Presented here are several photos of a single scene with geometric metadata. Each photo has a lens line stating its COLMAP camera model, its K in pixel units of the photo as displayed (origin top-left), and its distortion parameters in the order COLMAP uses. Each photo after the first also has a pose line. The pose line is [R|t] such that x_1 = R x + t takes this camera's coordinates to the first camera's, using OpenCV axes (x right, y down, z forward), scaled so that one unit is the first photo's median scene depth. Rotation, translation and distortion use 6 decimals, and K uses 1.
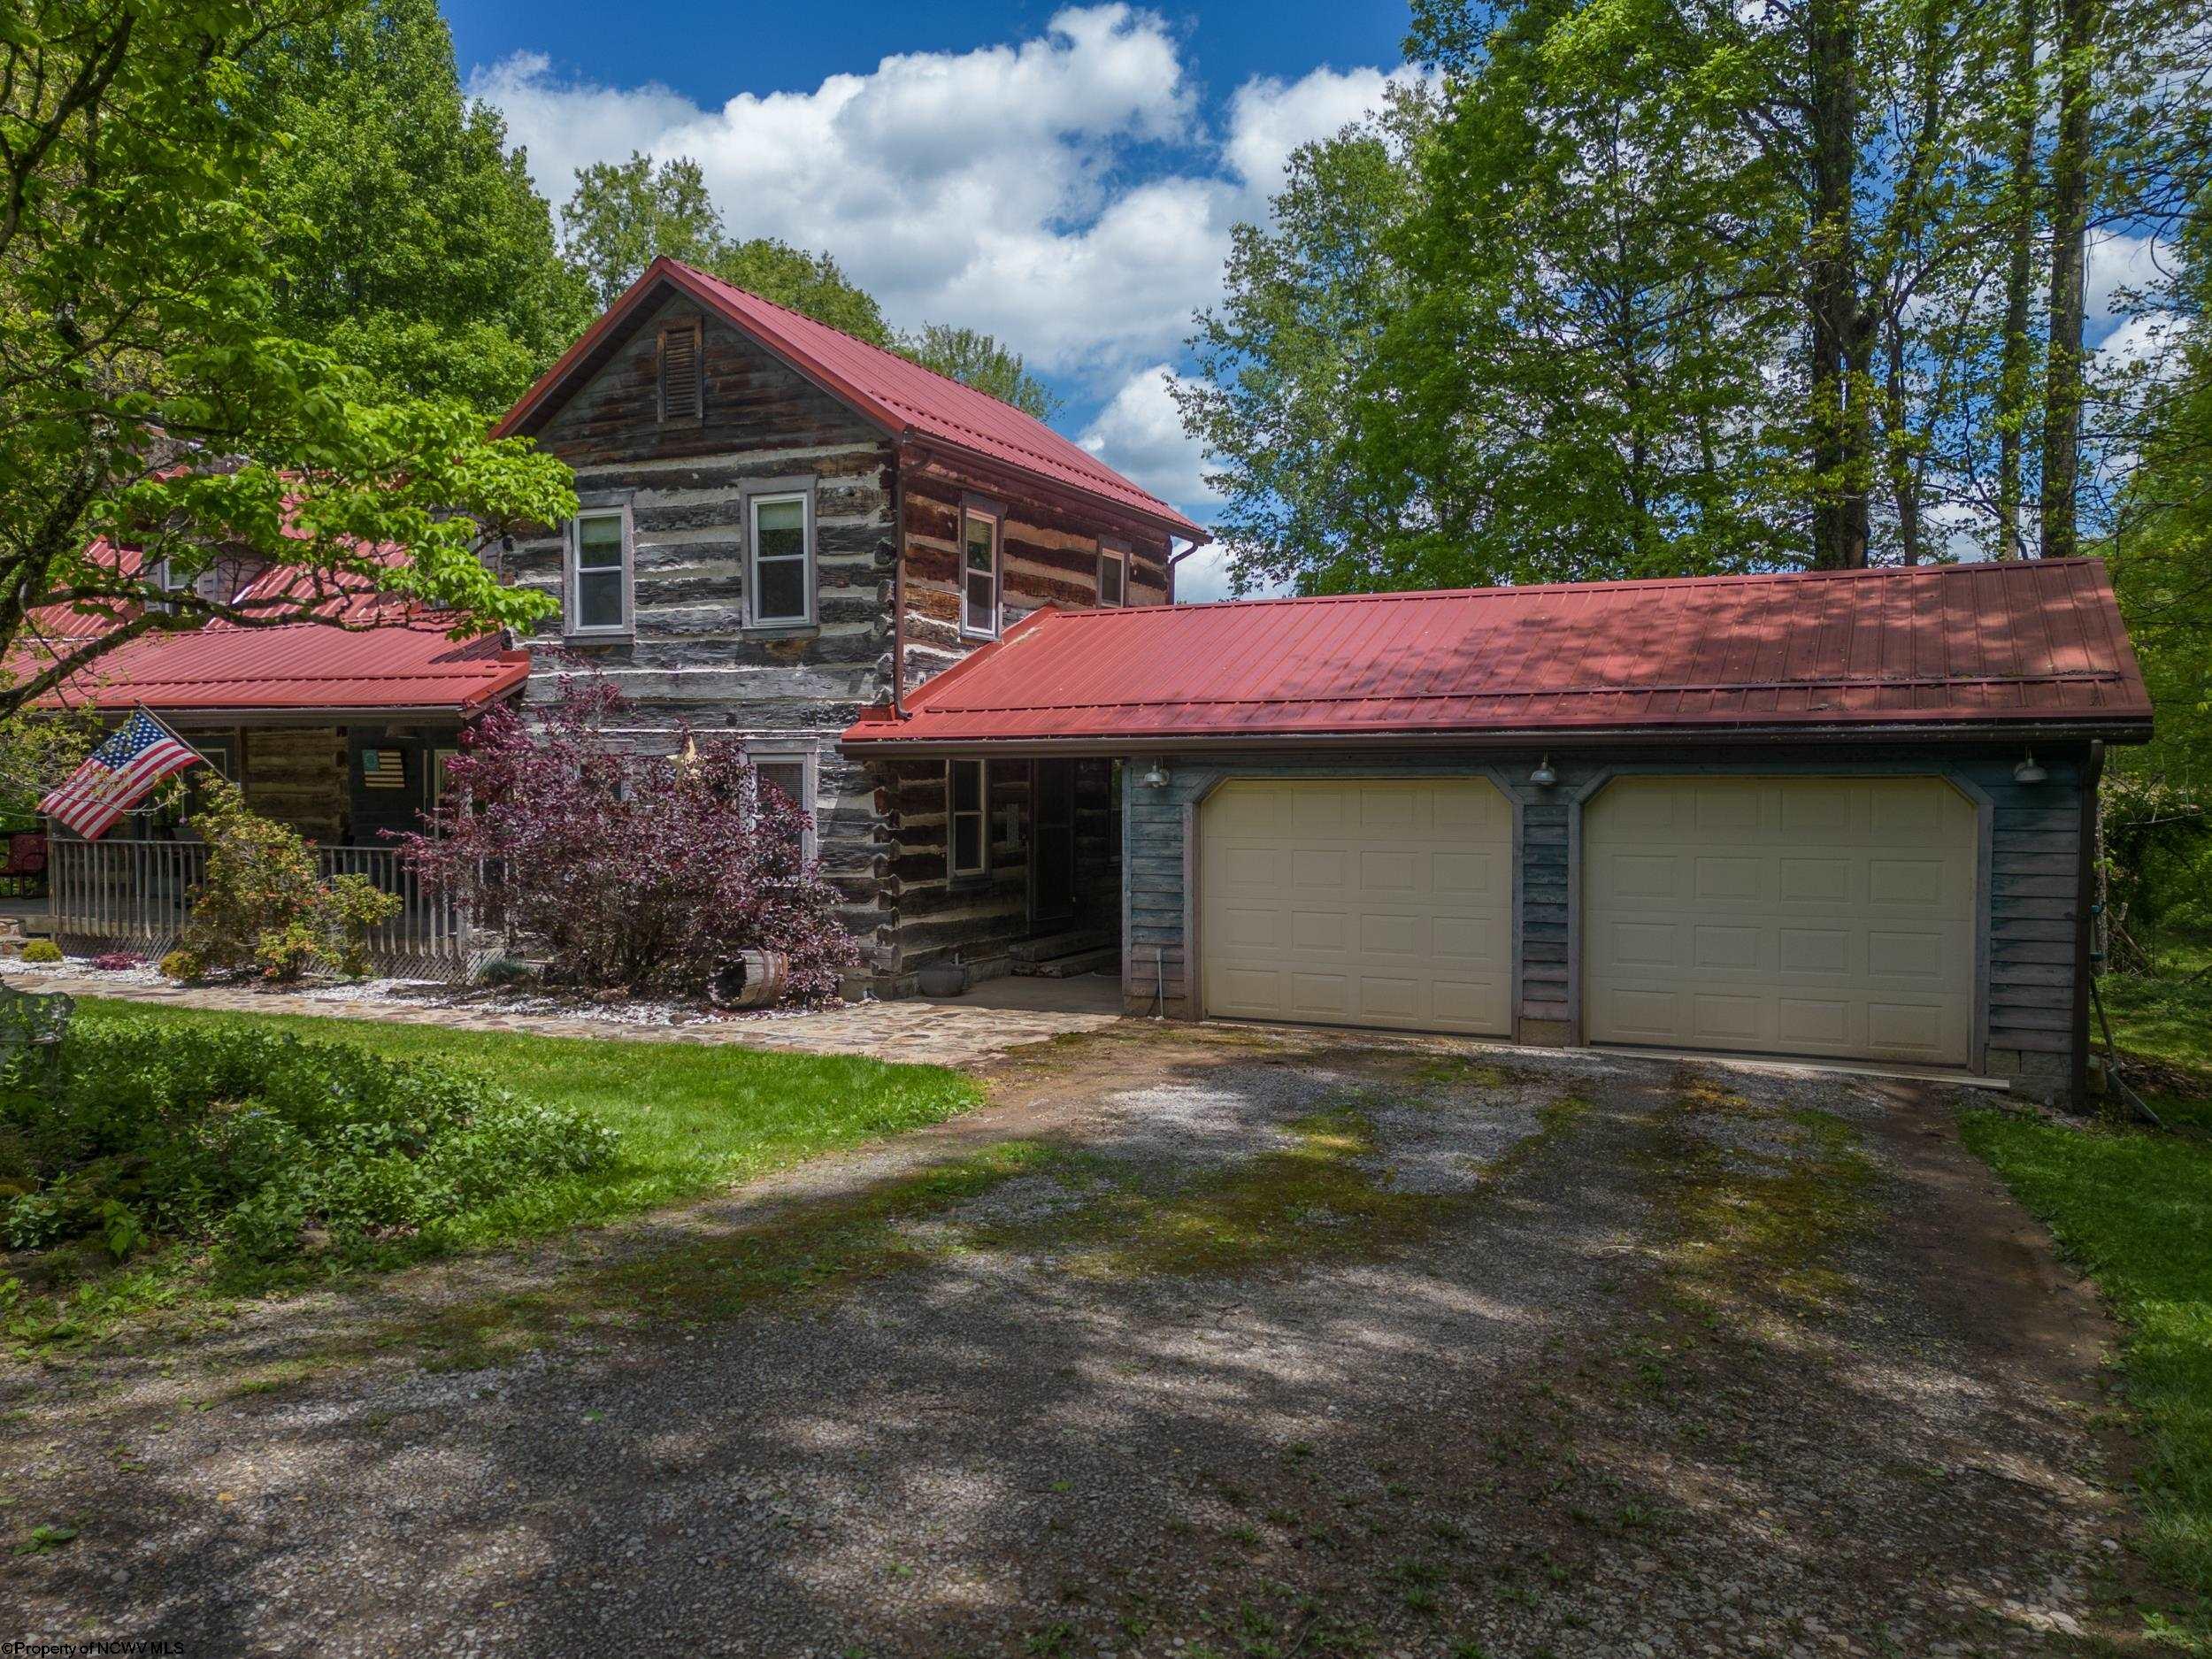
lens RADIAL K [[1592.3, 0, 1106.0], [0, 1592.3, 829.5], [0, 0, 1]] dist [0.064032, -0.051365]
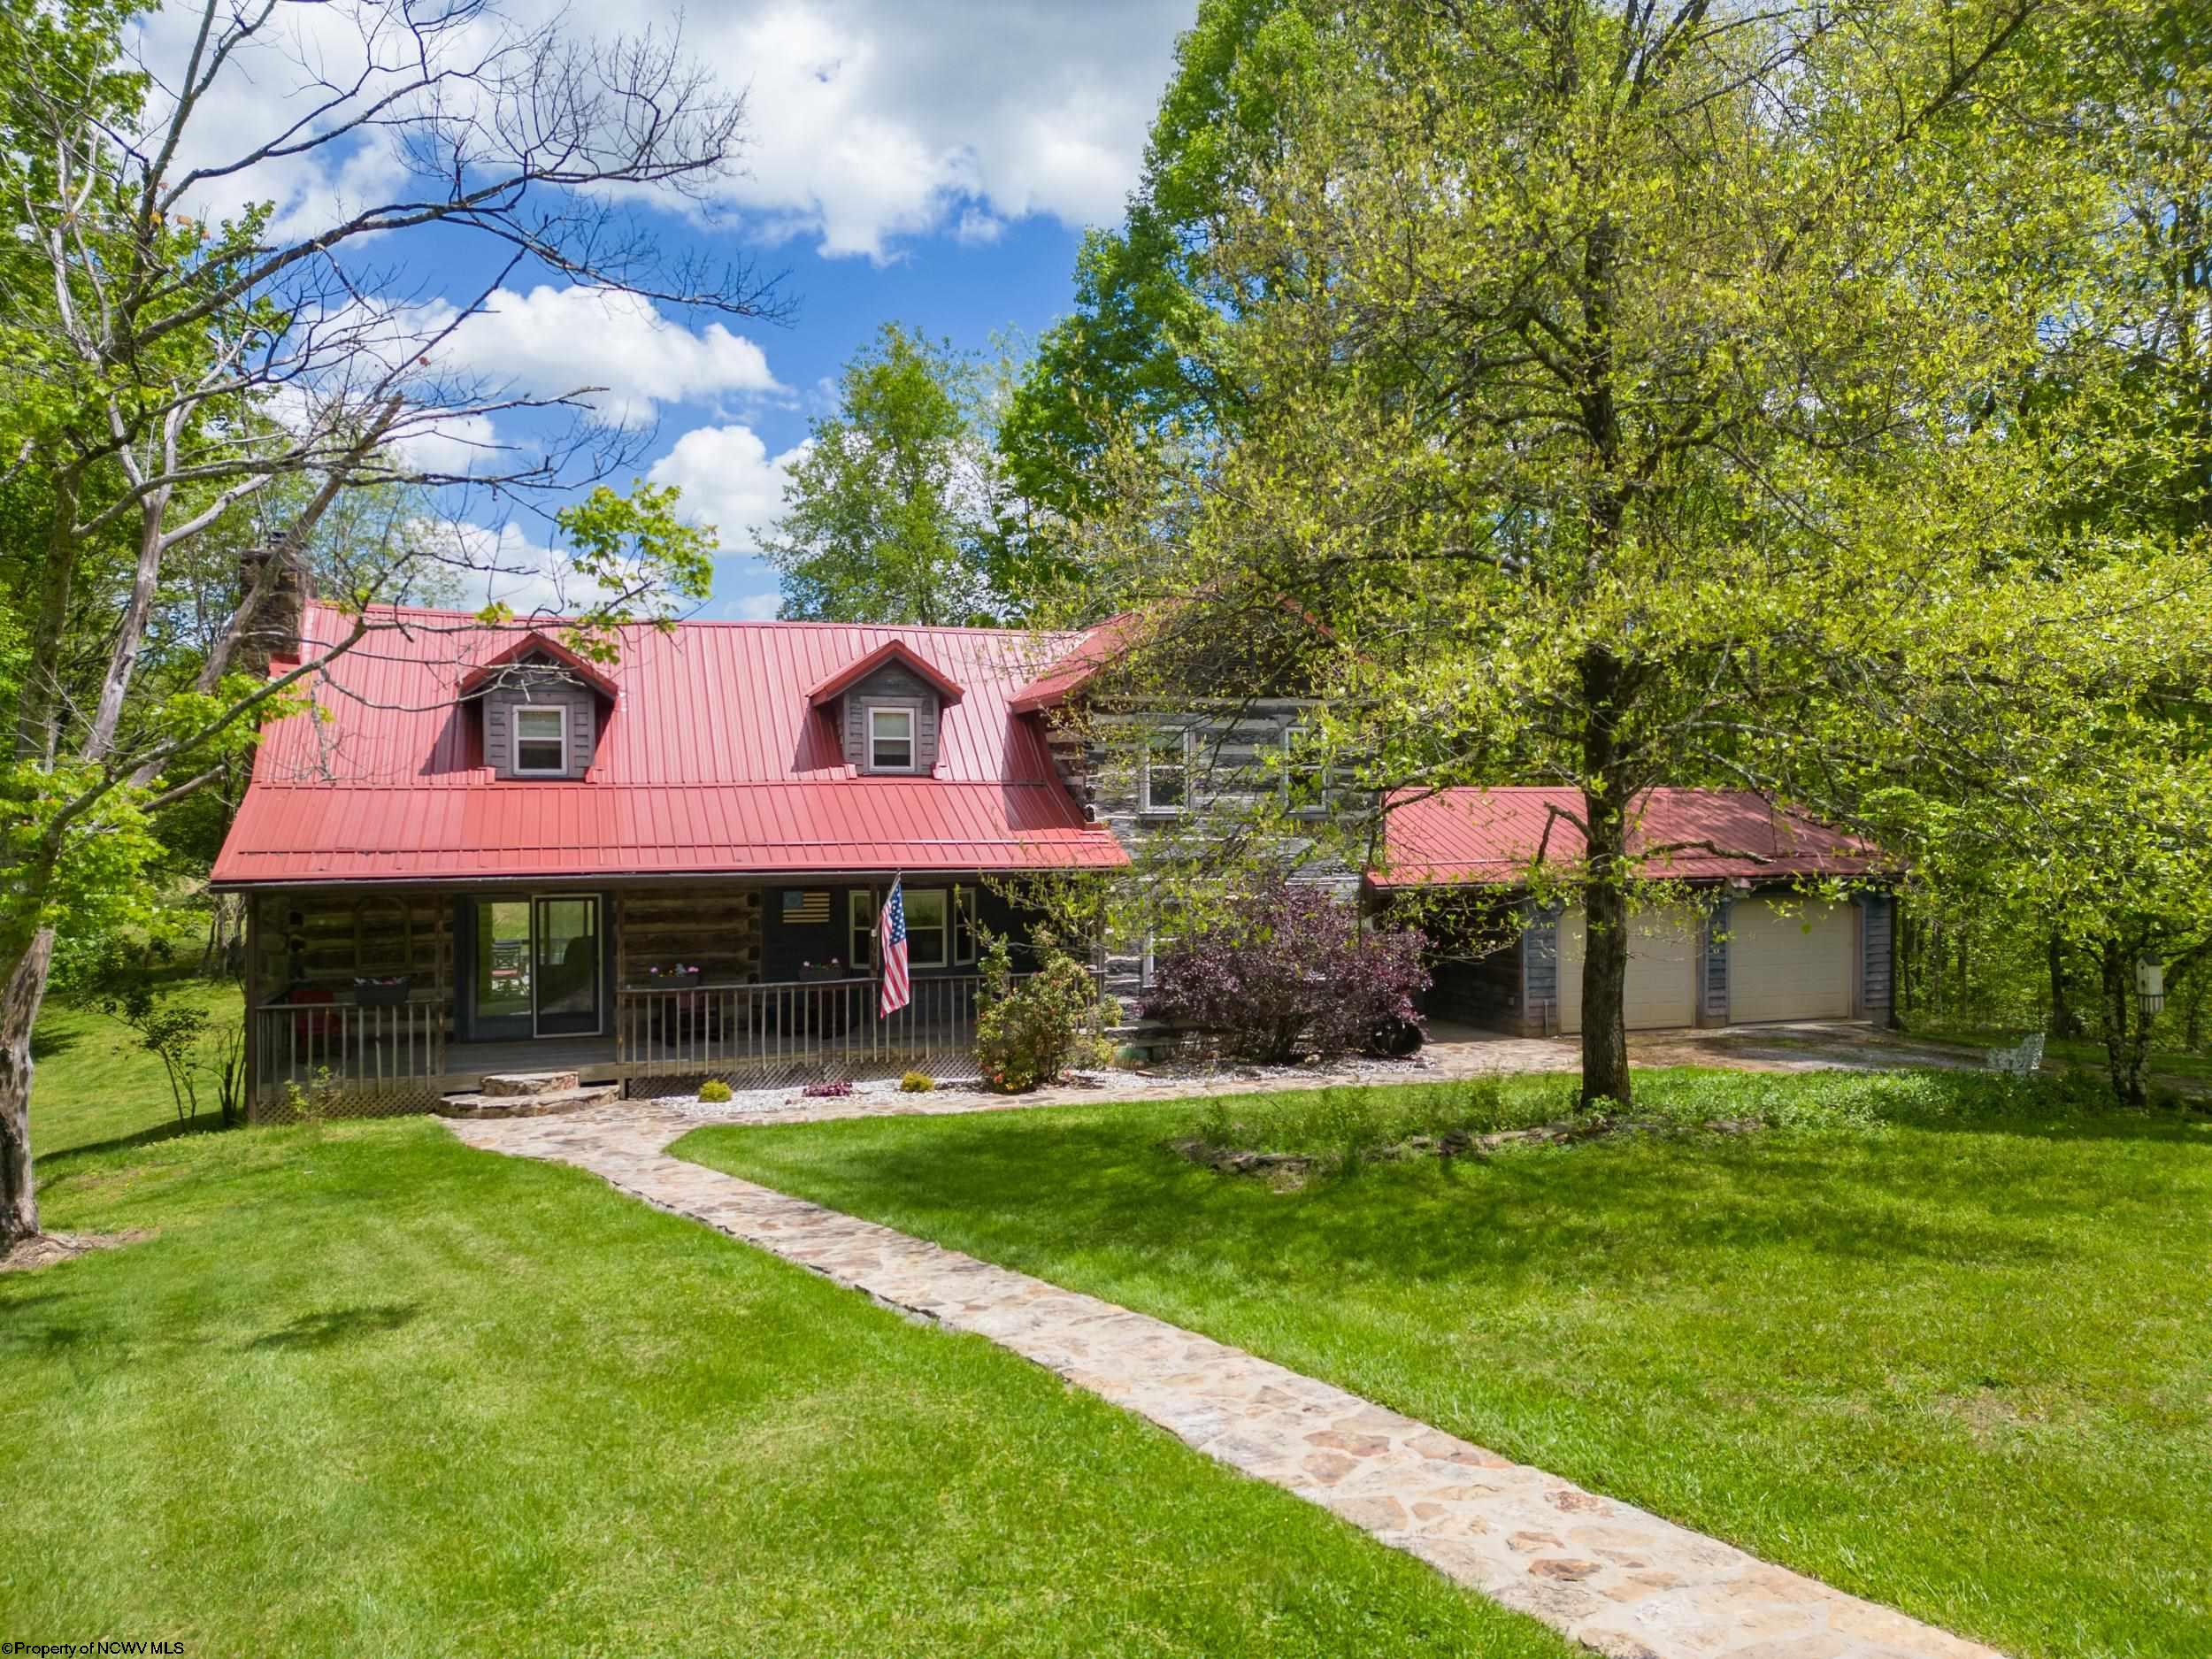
lens RADIAL K [[1592.3, 0, 1106.0], [0, 1592.3, 829.5], [0, 0, 1]] dist [0.064032, -0.051365]
pose [[0.735080, -0.005170, 0.677960, -1.398481], [0.022308, 0.999614, -0.016564, -0.092130], [-0.677613, 0.027300, 0.734912, 0.013929]]
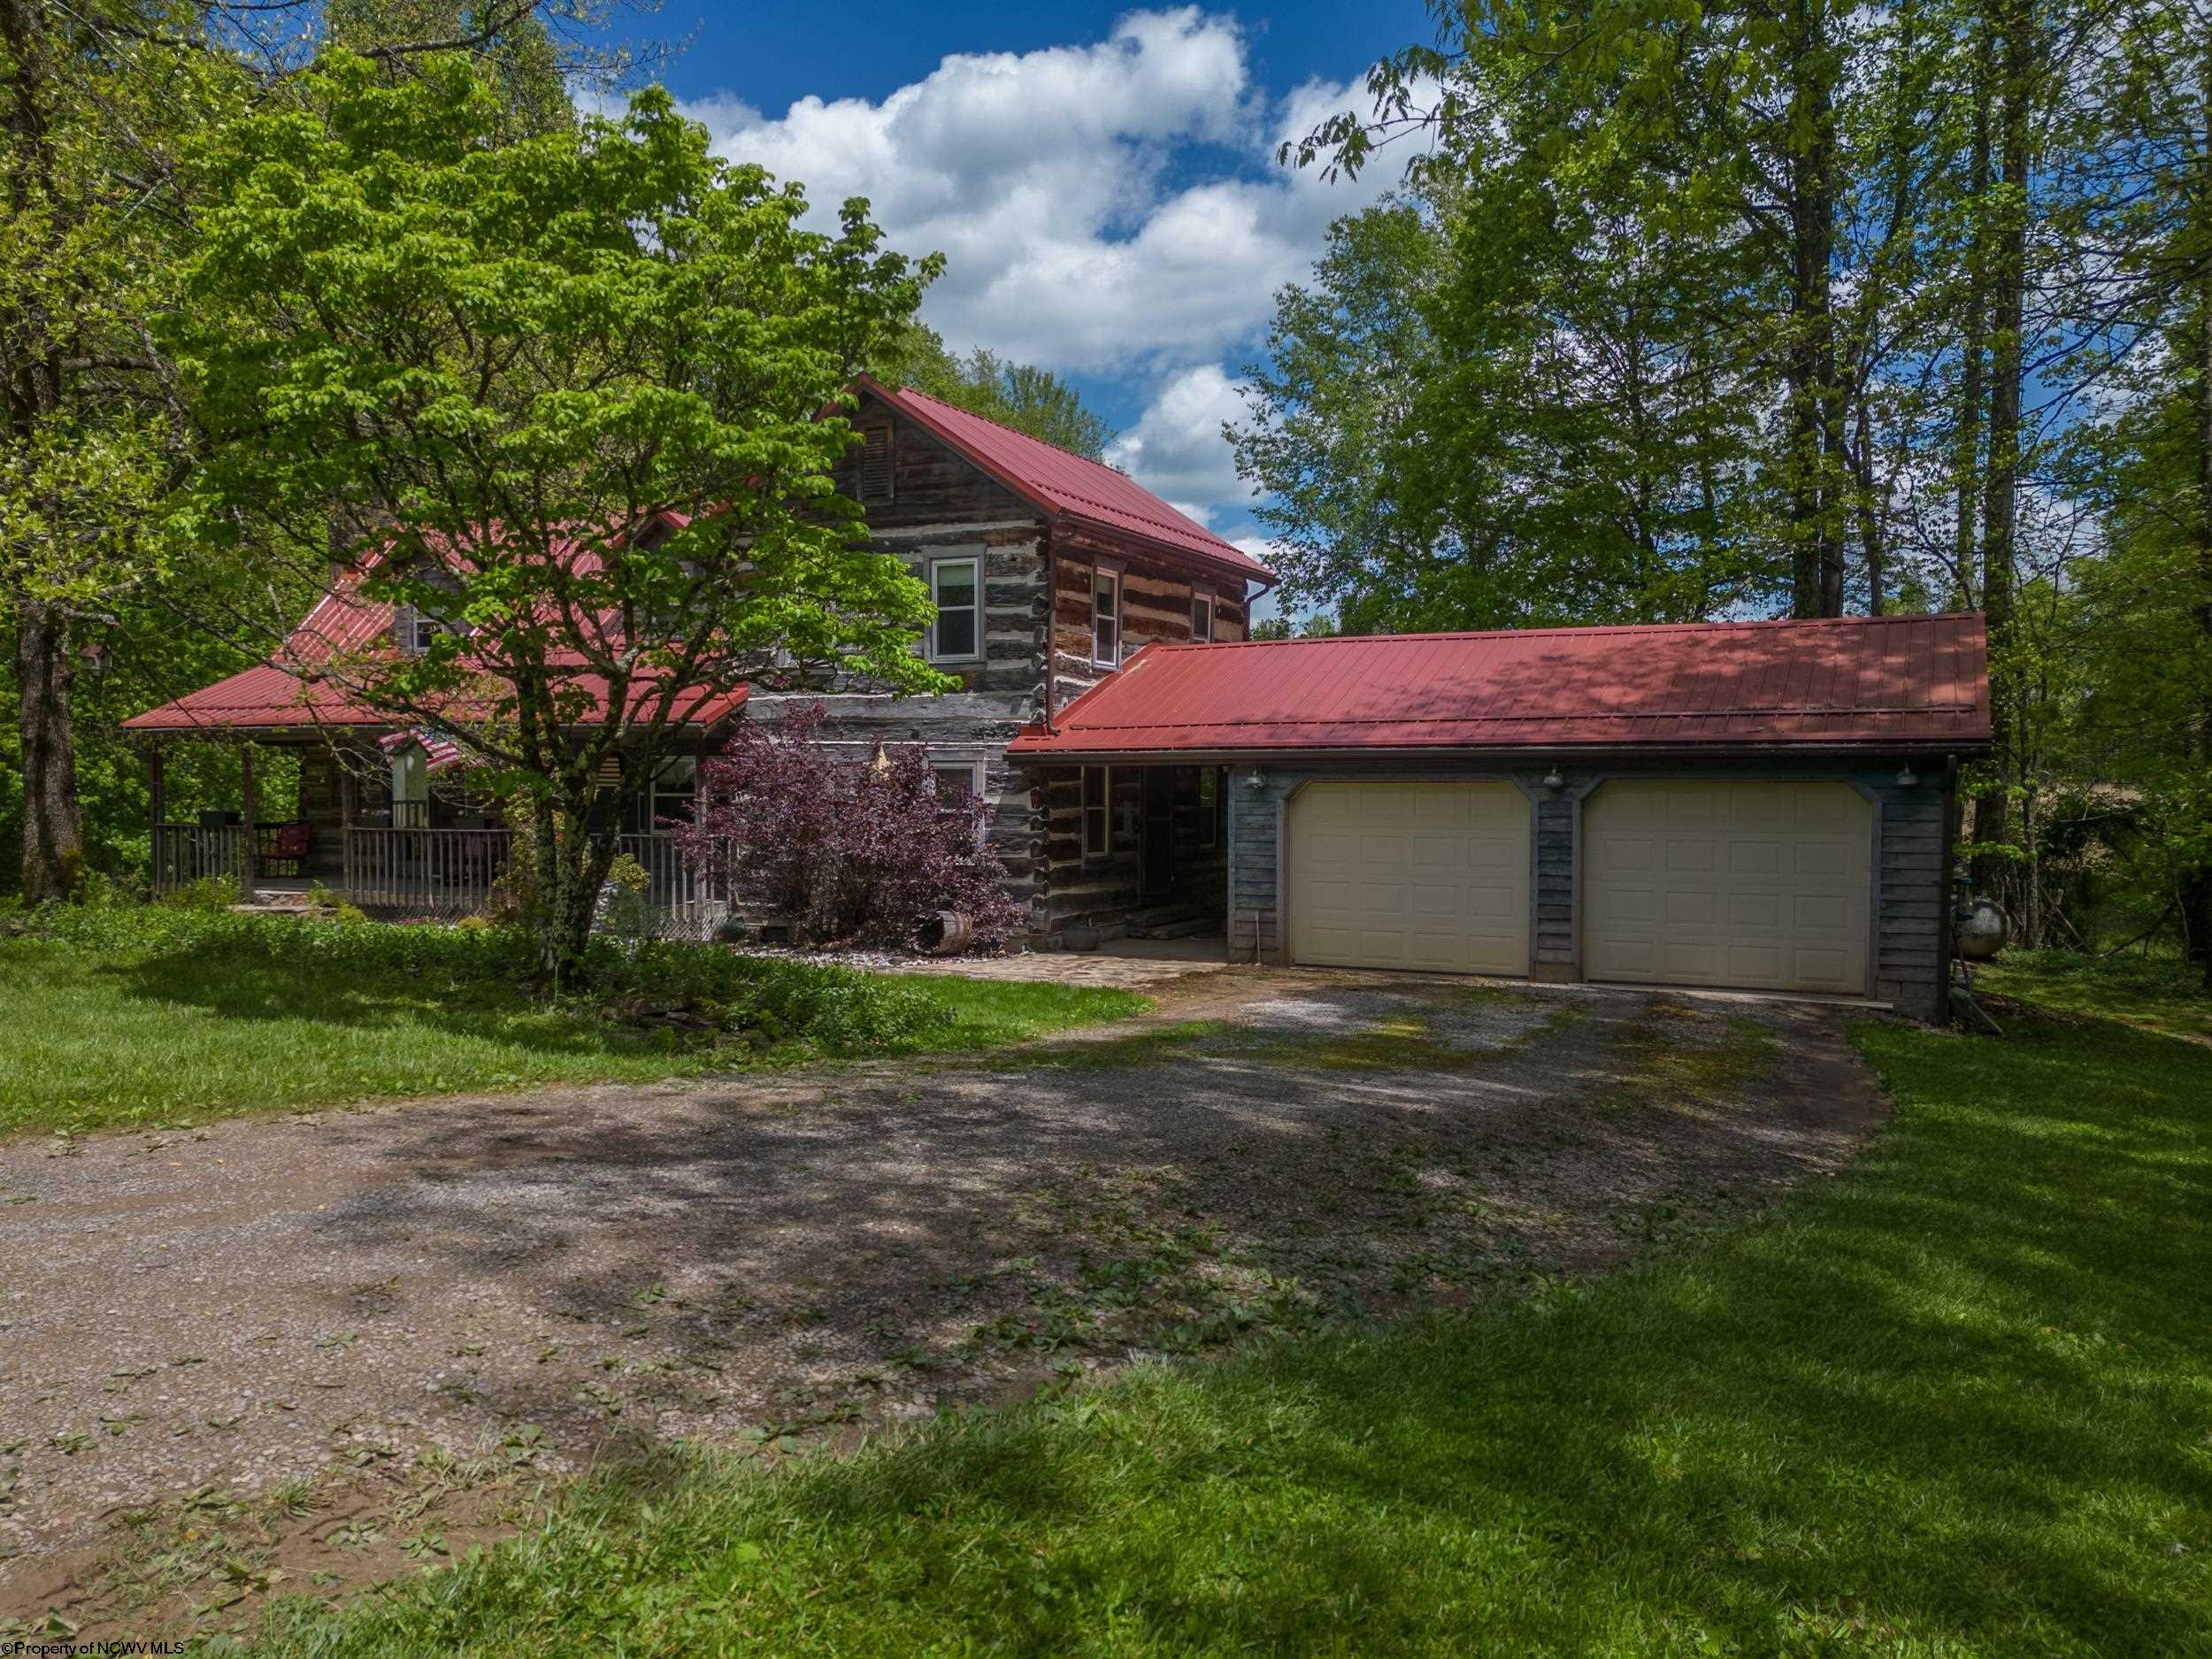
lens RADIAL K [[1570.3, 0, 1078.5], [0, 1570.3, 840.5], [0, 0, 1]] dist [0.007347, 0.000882]
pose [[0.999451, 0.003535, -0.032953, -0.063901], [-0.003336, 0.999976, 0.006069, 0.008355], [0.032974, -0.005956, 0.999438, -0.259270]]
